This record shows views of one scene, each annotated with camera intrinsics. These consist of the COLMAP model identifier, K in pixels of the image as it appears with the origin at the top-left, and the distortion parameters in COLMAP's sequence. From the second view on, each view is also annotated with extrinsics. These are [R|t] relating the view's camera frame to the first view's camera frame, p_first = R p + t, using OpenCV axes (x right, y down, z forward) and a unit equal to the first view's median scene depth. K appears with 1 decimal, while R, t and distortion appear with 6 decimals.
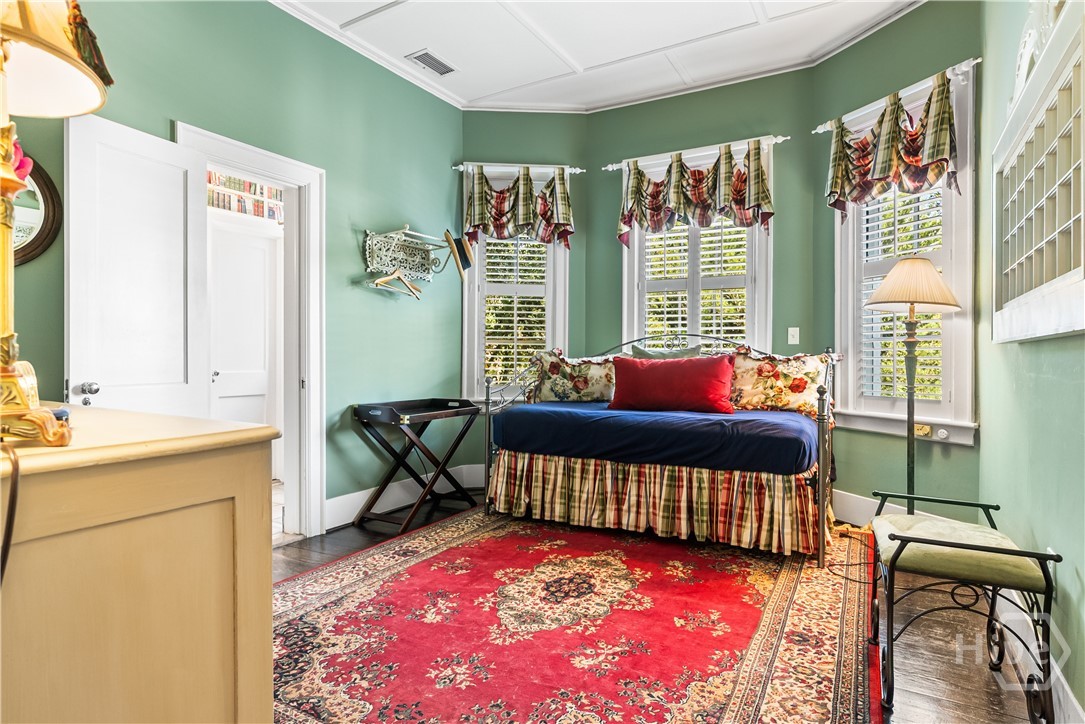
lens RADIAL K [[588.2, 0, 539.3], [0, 588.2, 360.1], [0, 0, 1]] dist [-0.000509, -0.000127]
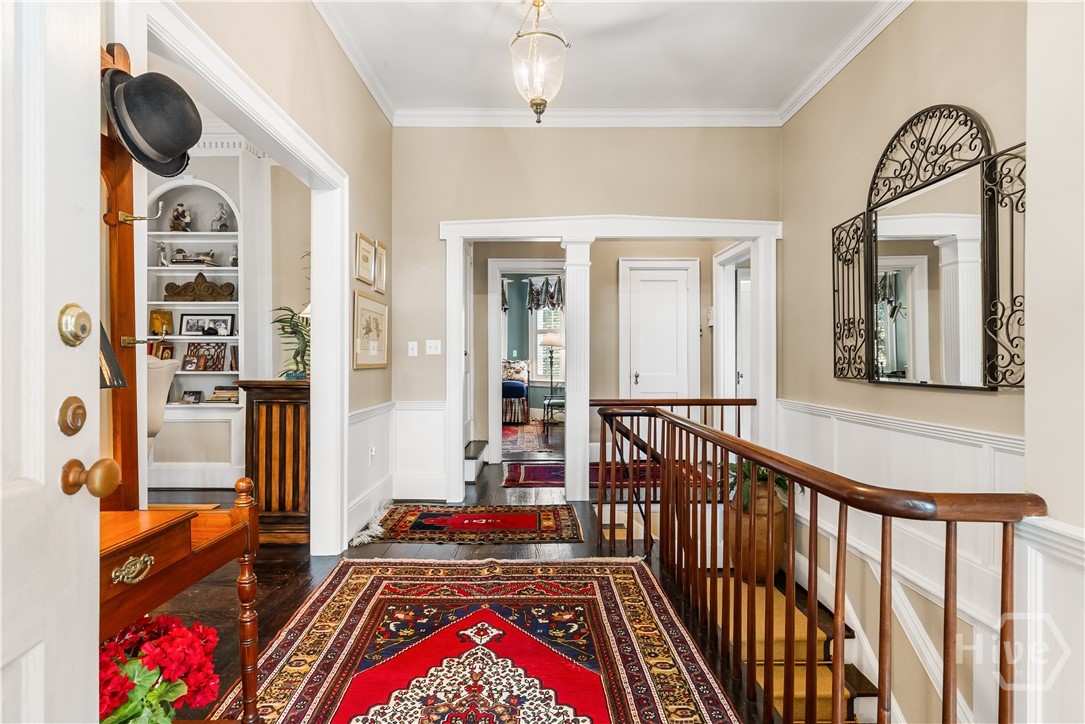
lens RADIAL K [[554.7, 0, 540.1], [0, 554.7, 358.7], [0, 0, 1]] dist [0.003208, 0.000142]
pose [[0.856503, -0.004185, 0.516126, -1.028109], [0.006335, 0.999977, -0.002405, -0.013287], [-0.516104, 0.005329, 0.856510, -1.630645]]
